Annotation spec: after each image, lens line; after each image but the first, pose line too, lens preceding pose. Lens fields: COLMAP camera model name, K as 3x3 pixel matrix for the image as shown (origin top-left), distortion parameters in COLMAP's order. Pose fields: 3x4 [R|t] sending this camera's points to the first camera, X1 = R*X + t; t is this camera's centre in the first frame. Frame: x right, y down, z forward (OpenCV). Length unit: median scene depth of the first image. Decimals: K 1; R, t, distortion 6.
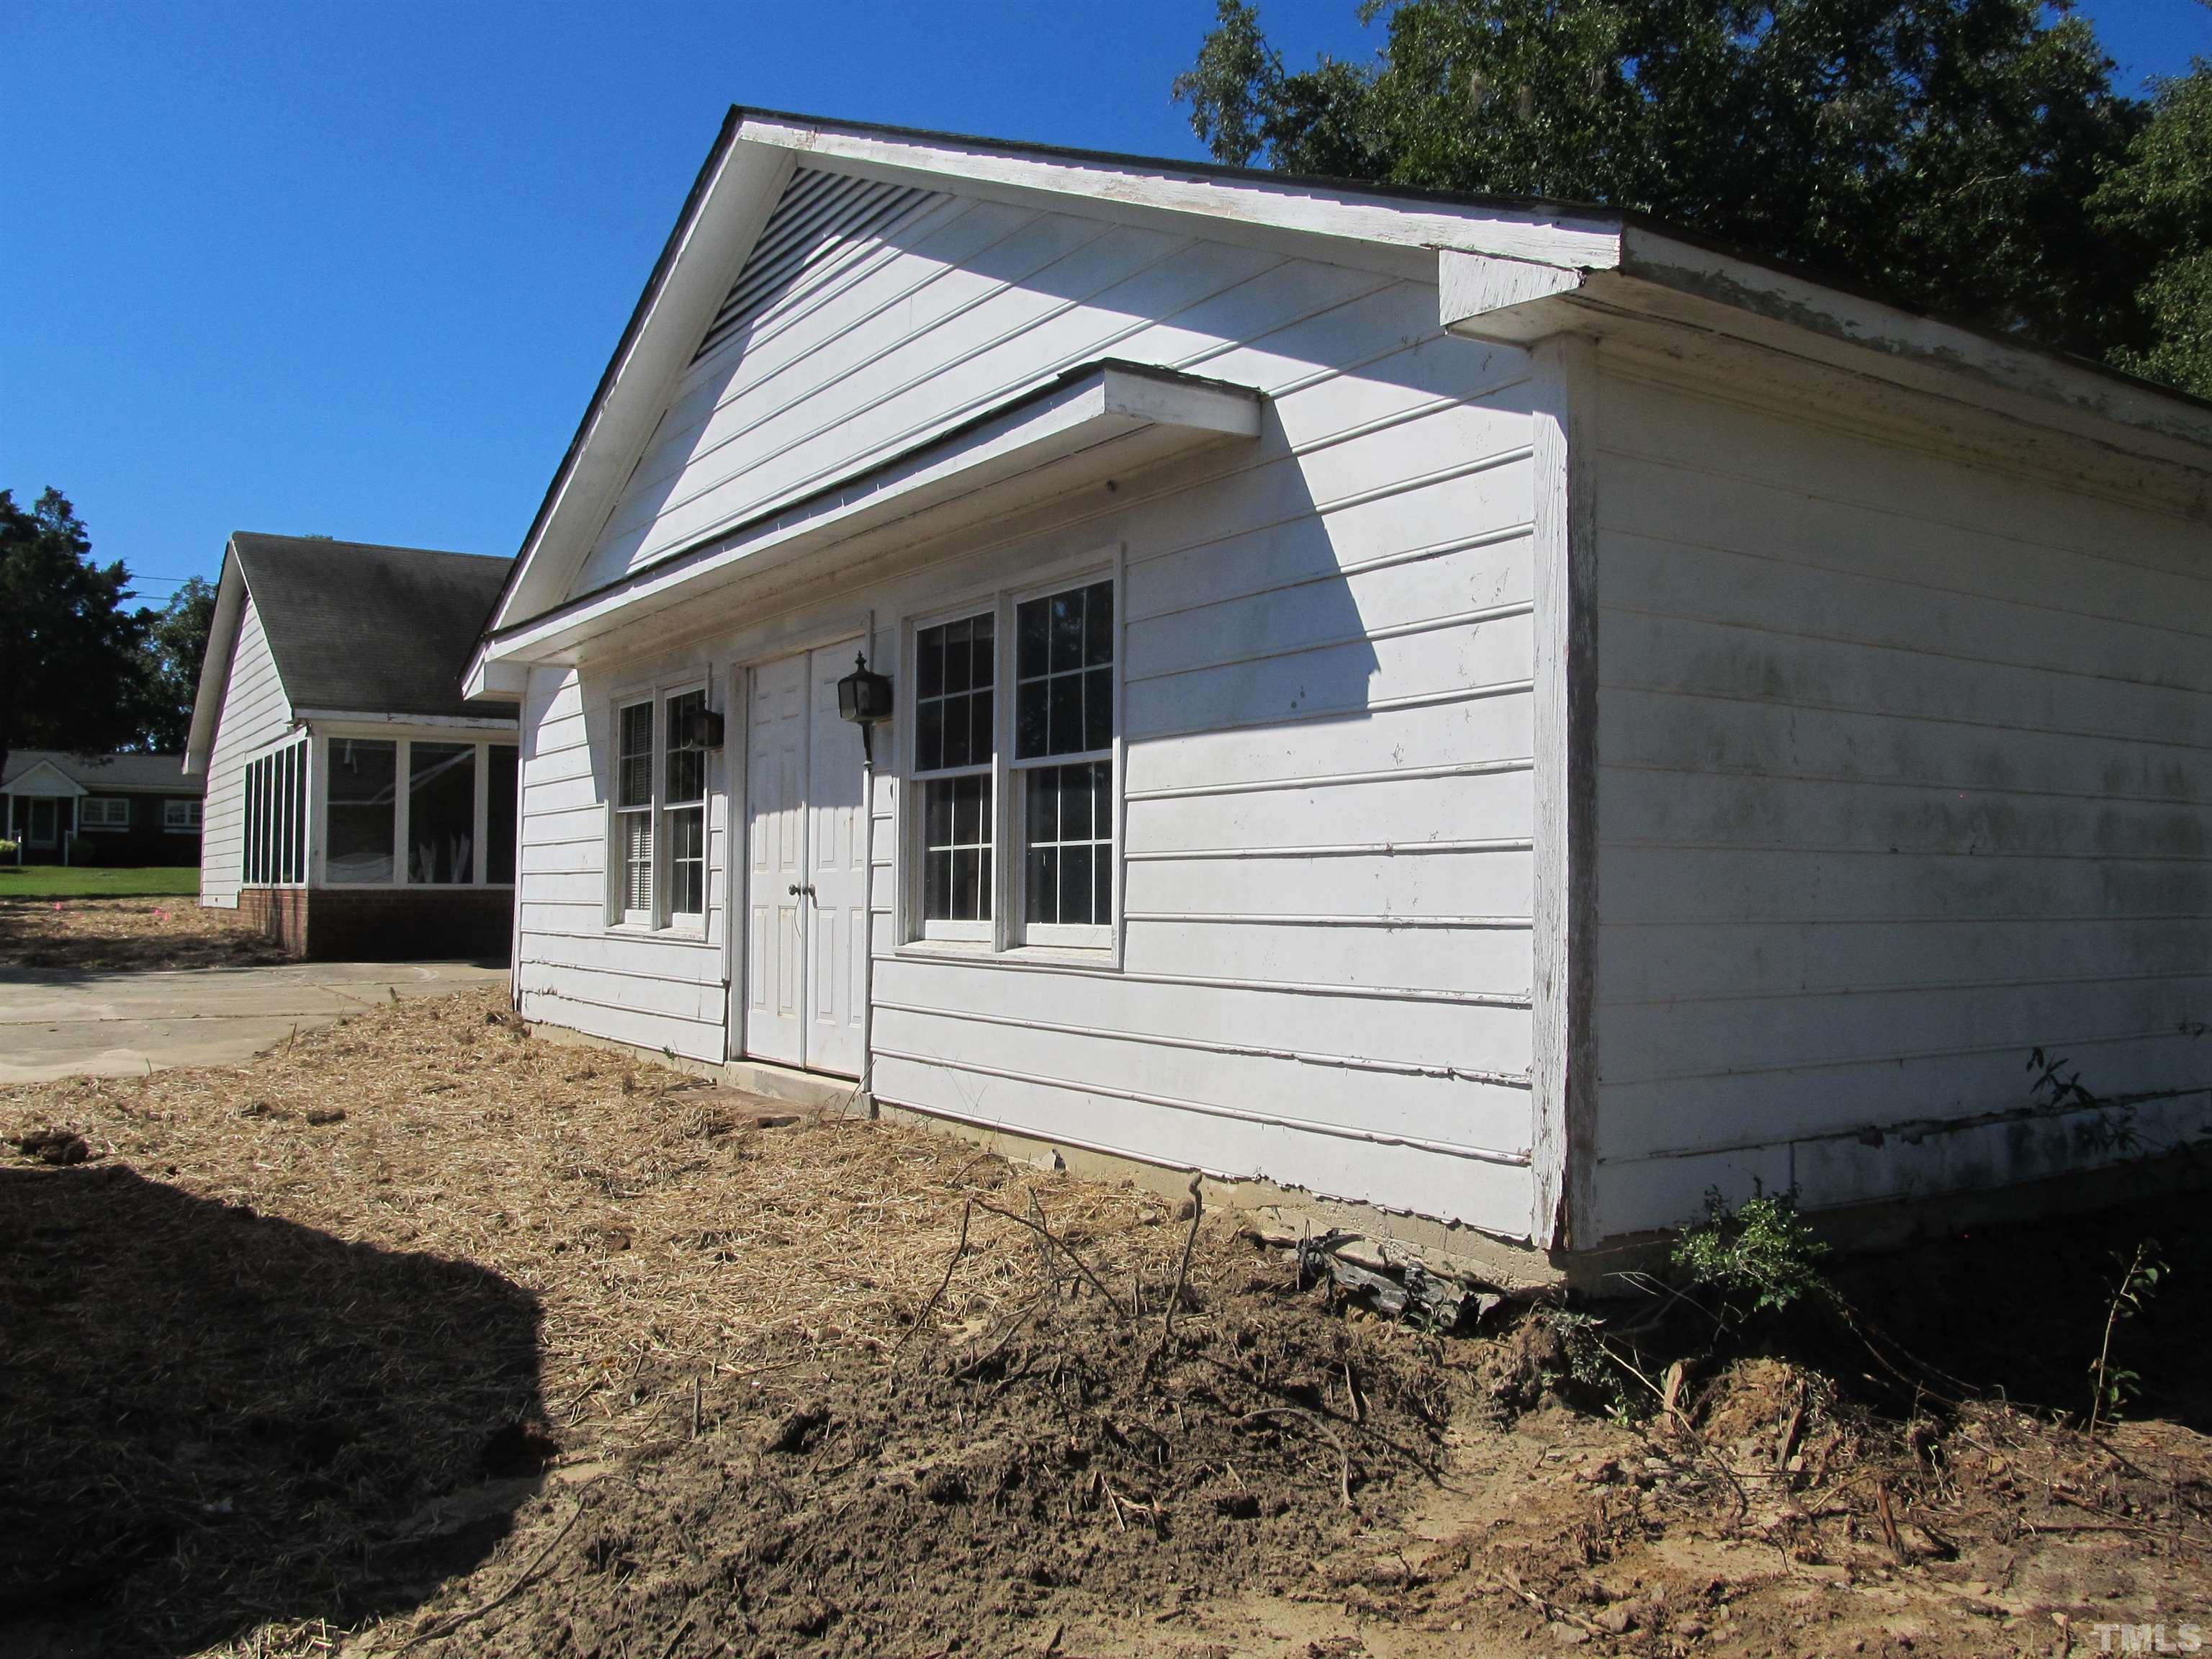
lens RADIAL K [[1812.5, 0, 1105.7], [0, 1812.5, 824.2], [0, 0, 1]] dist [-0.065514, 0.027357]
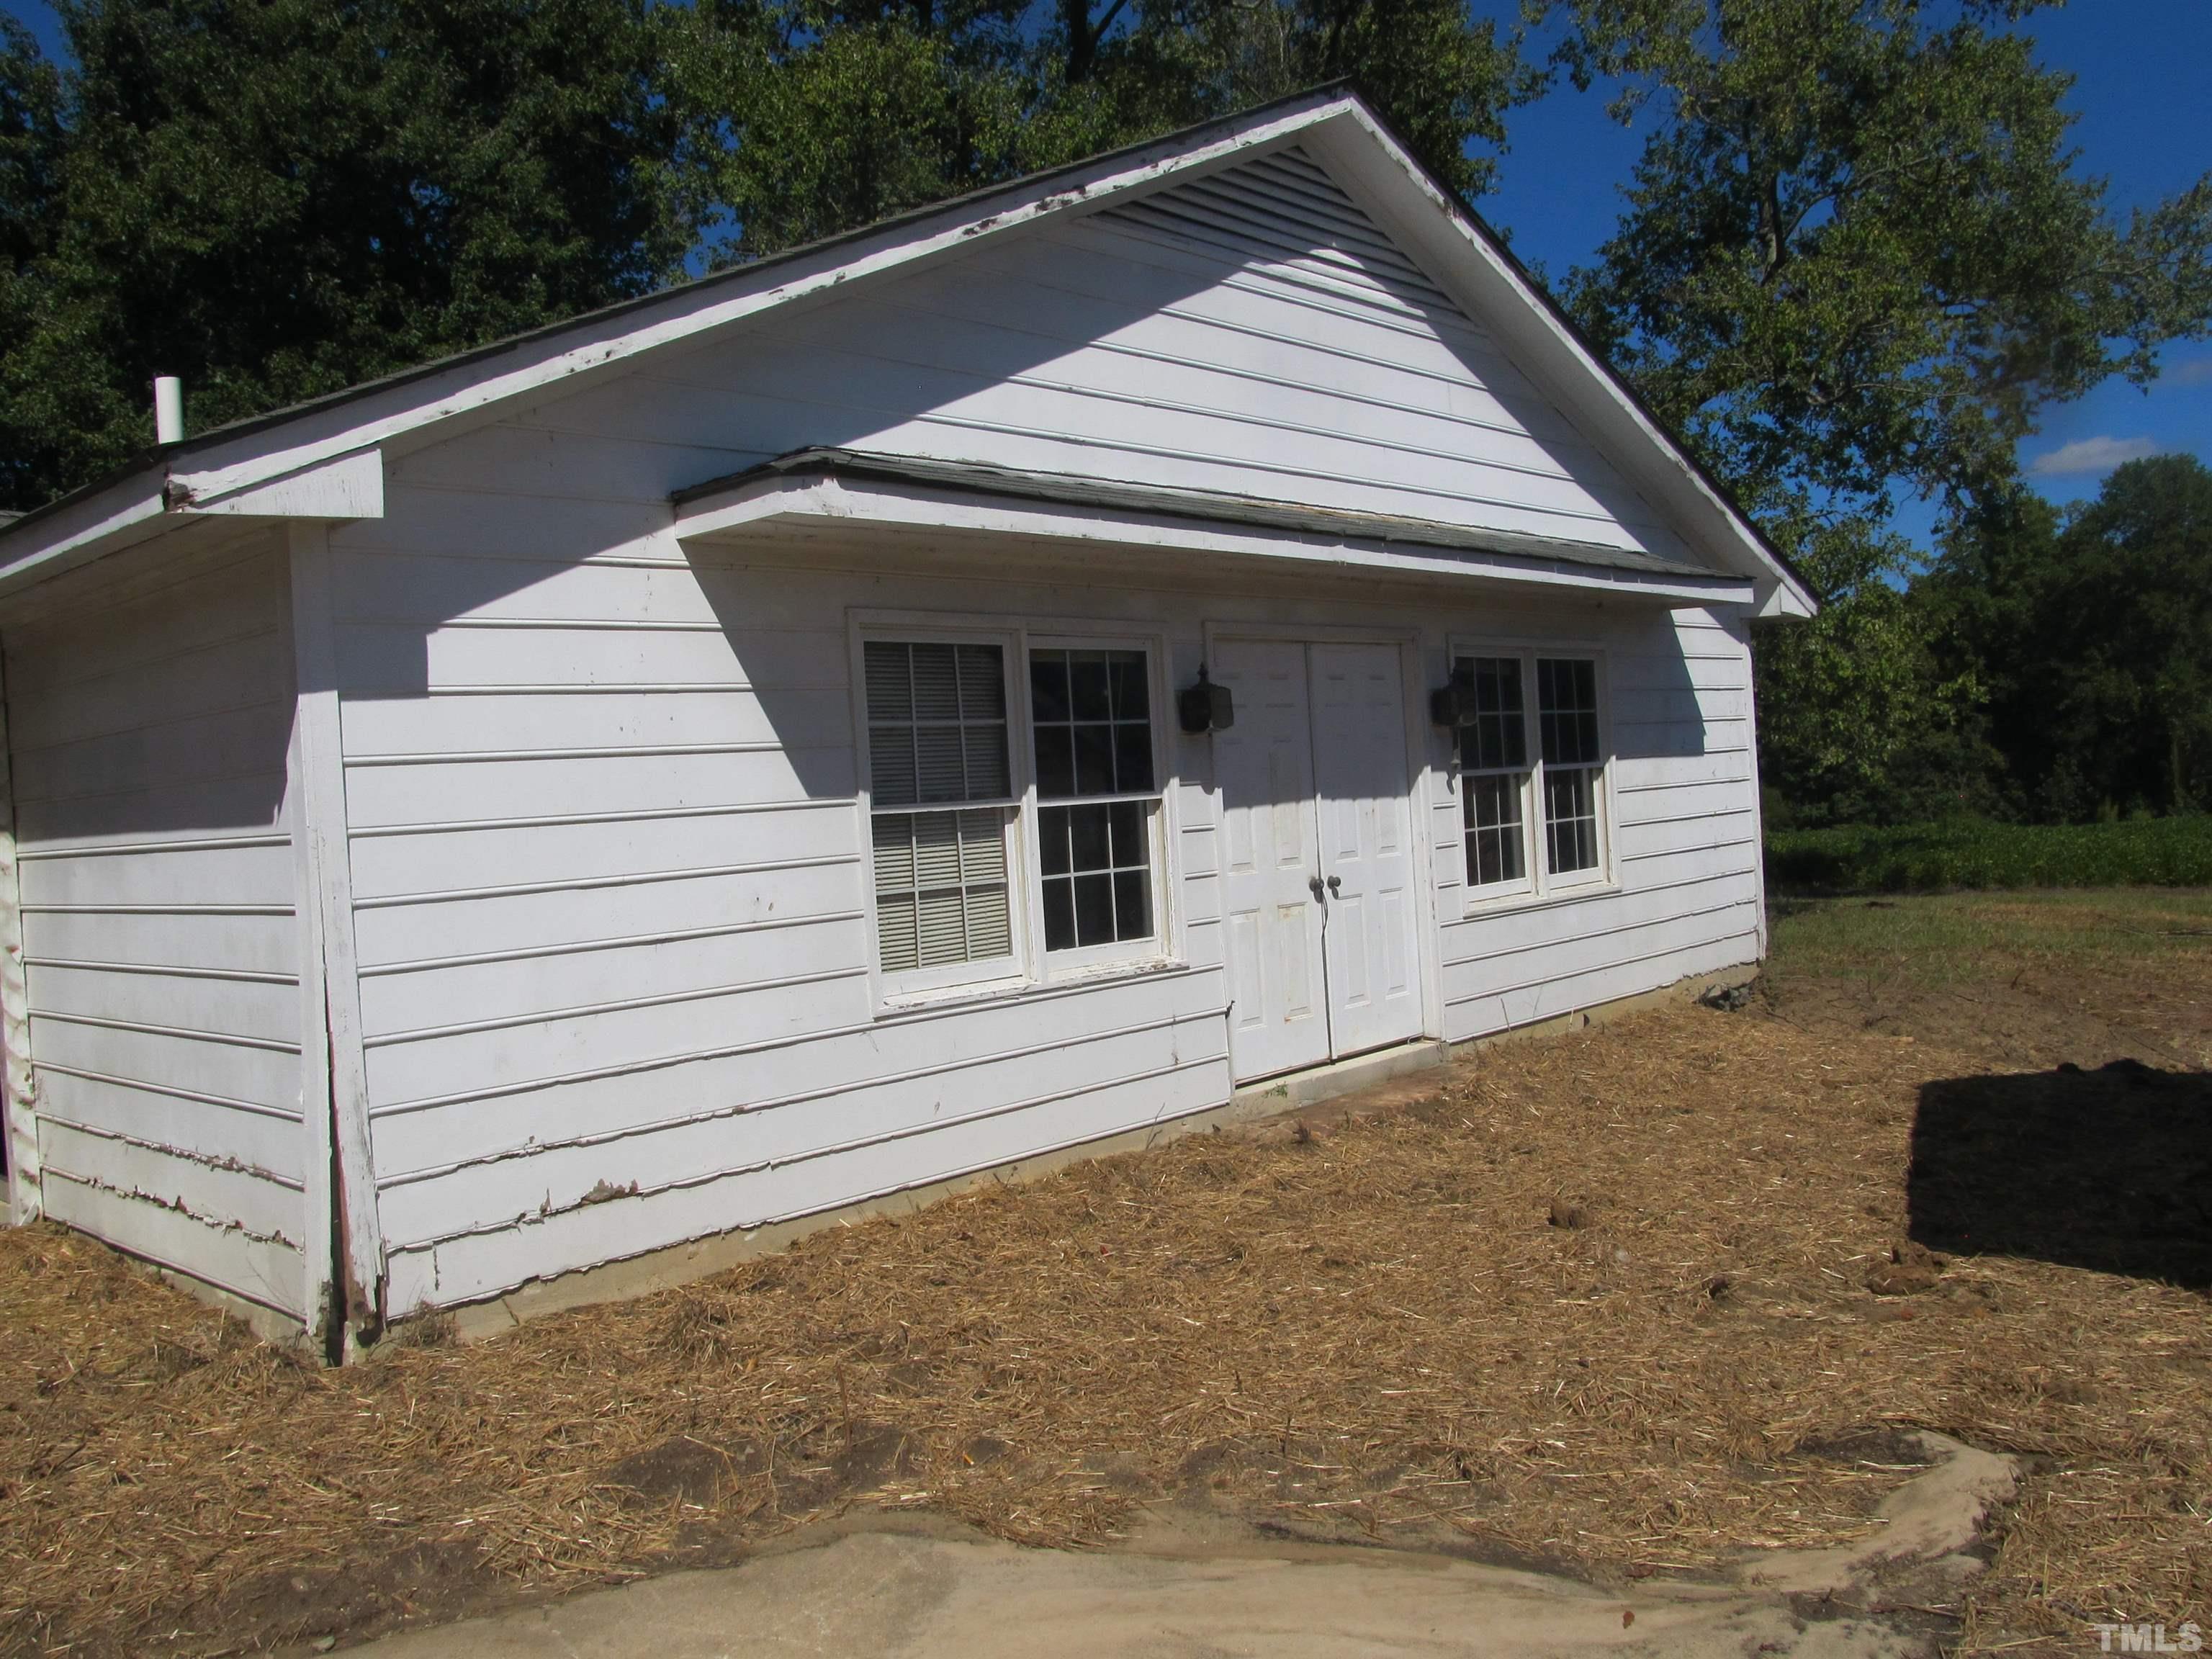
lens RADIAL K [[1812.5, 0, 1106.4], [0, 1812.5, 833.4], [0, 0, 1]] dist [-0.065514, 0.027357]
pose [[-0.246719, -0.011641, 0.969017, -1.375317], [0.022852, 0.999580, 0.017827, -0.014228], [-0.968818, 0.026542, -0.246349, 1.695482]]
